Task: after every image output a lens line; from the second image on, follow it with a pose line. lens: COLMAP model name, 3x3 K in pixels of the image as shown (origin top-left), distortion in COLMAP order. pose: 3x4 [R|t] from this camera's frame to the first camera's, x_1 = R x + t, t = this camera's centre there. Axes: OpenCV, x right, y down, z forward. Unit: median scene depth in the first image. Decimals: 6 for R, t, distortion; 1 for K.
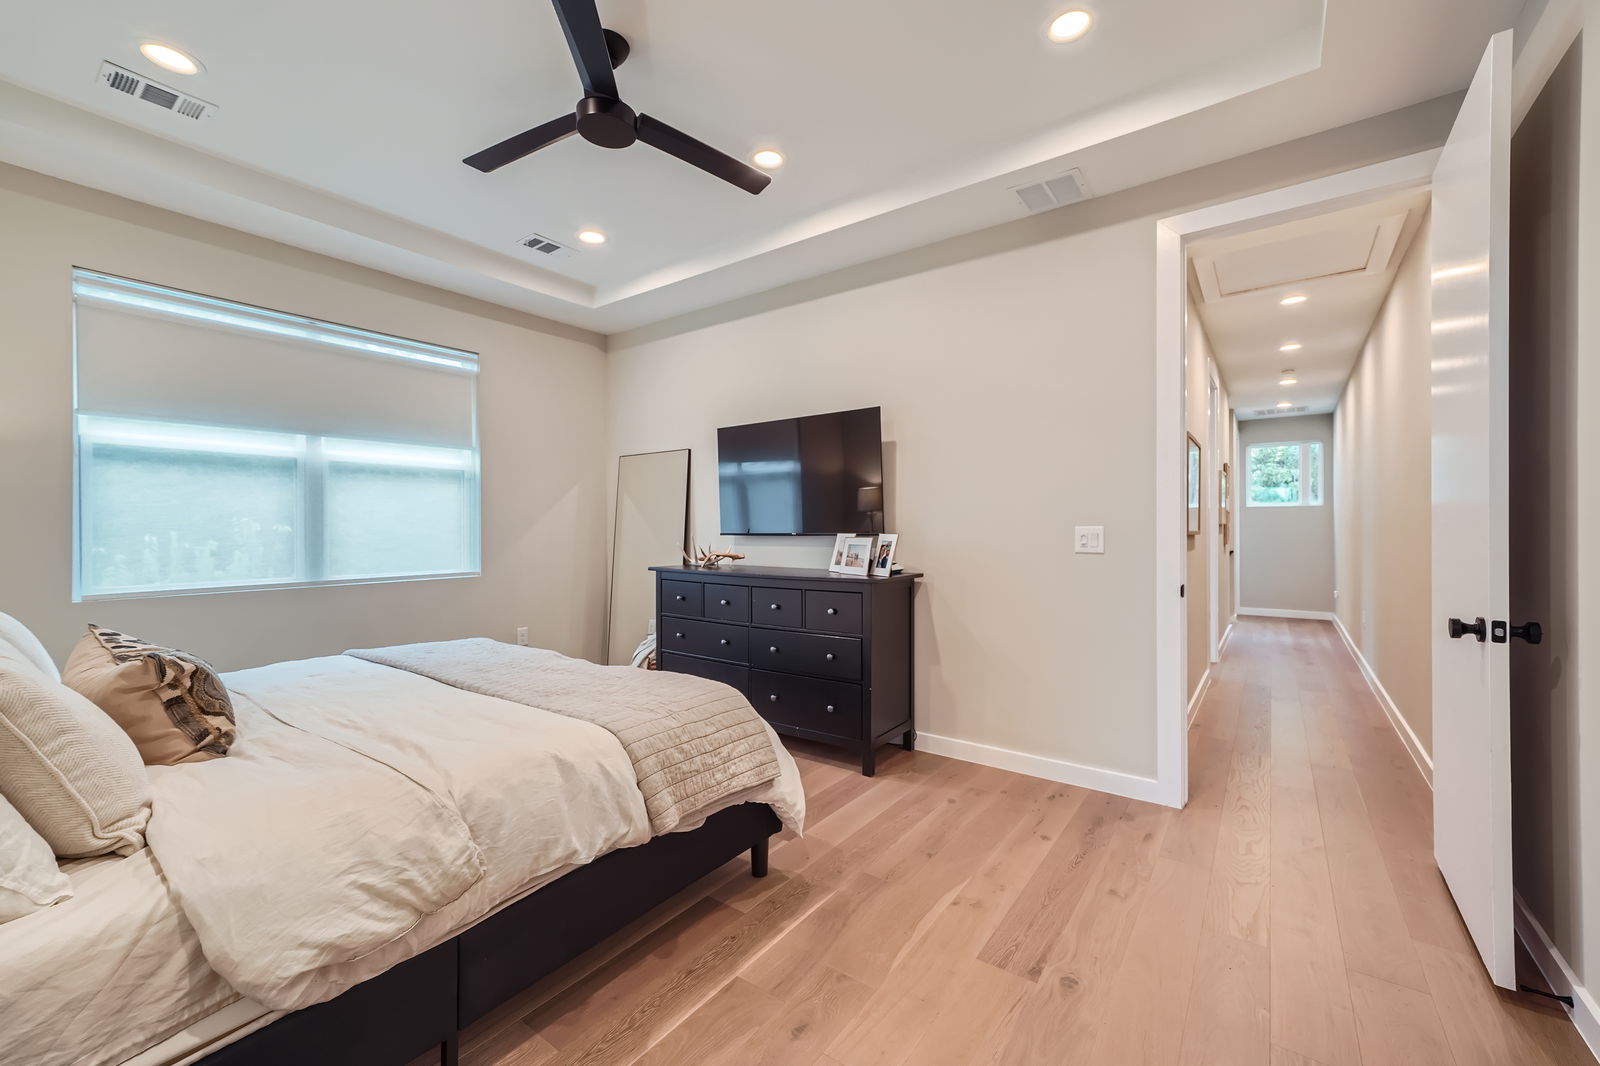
lens RADIAL K [[640.3, 0, 808.1], [0, 640.3, 529.0], [0, 0, 1]] dist [0.004583, 0.000598]
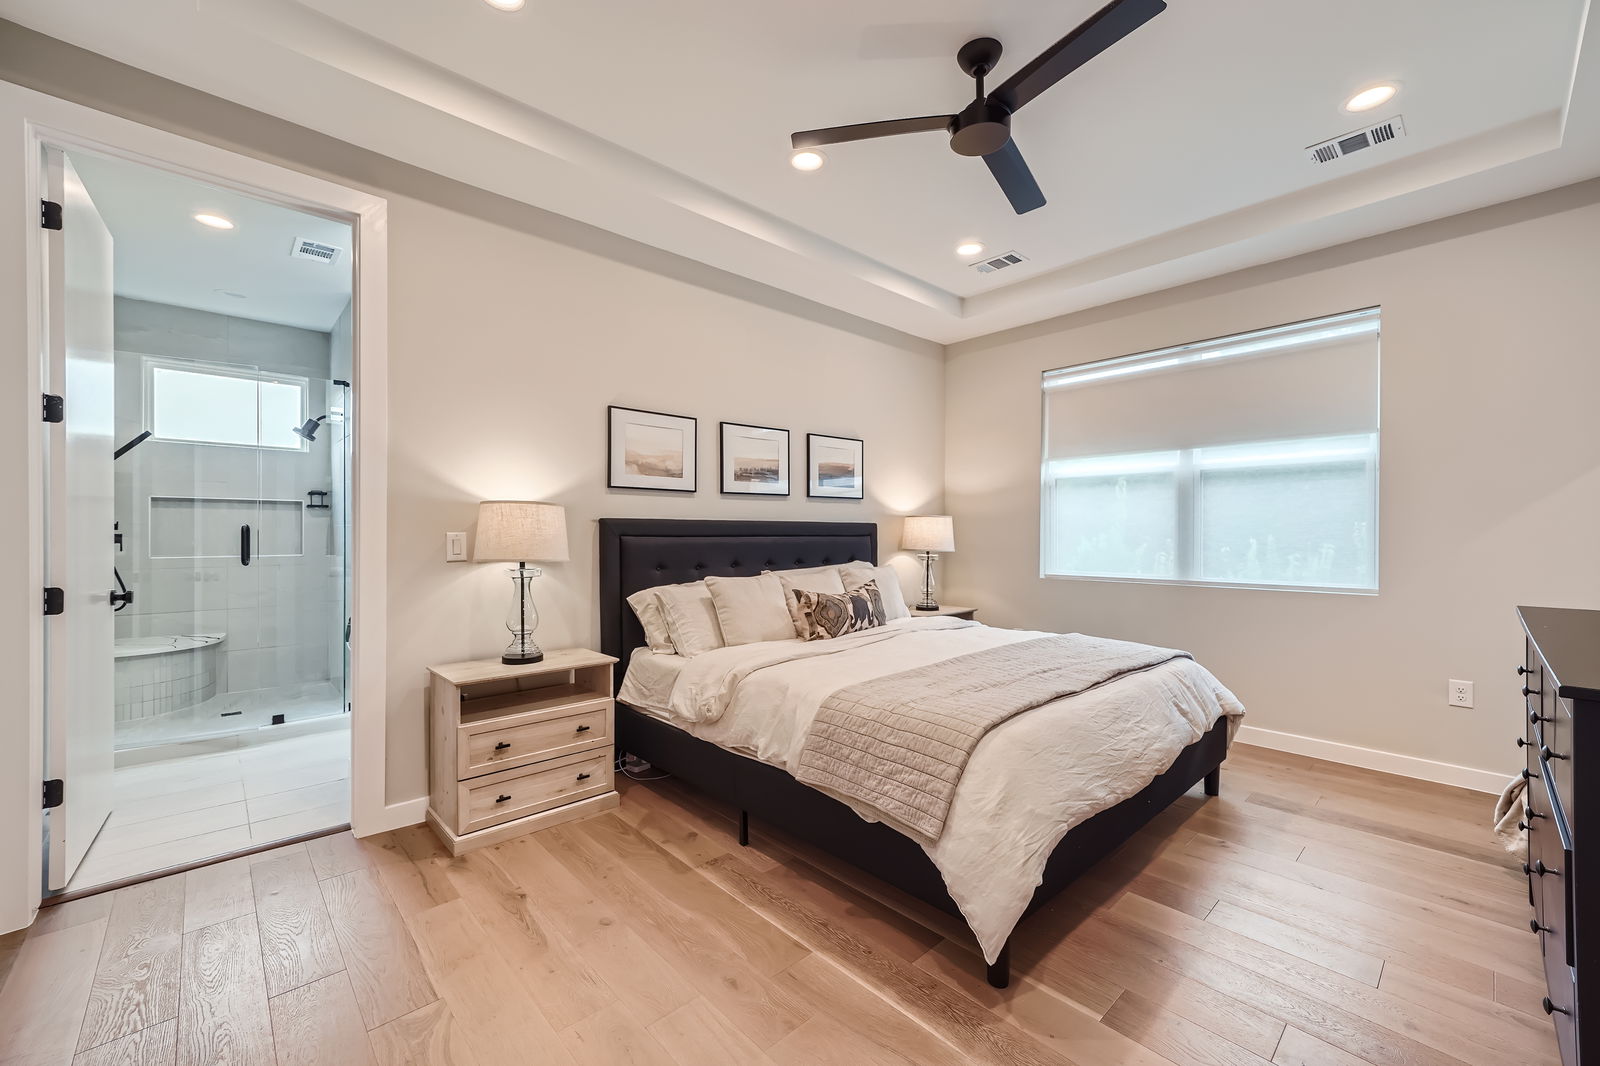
lens RADIAL K [[640.3, 0, 802.6], [0, 640.3, 533.0], [0, 0, 1]] dist [0.004583, 0.000598]
pose [[-0.187611, 0.003996, -0.982235, 0.799482], [-0.002150, 0.999988, 0.004479, -0.007355], [0.982241, 0.002952, -0.187600, 1.001666]]
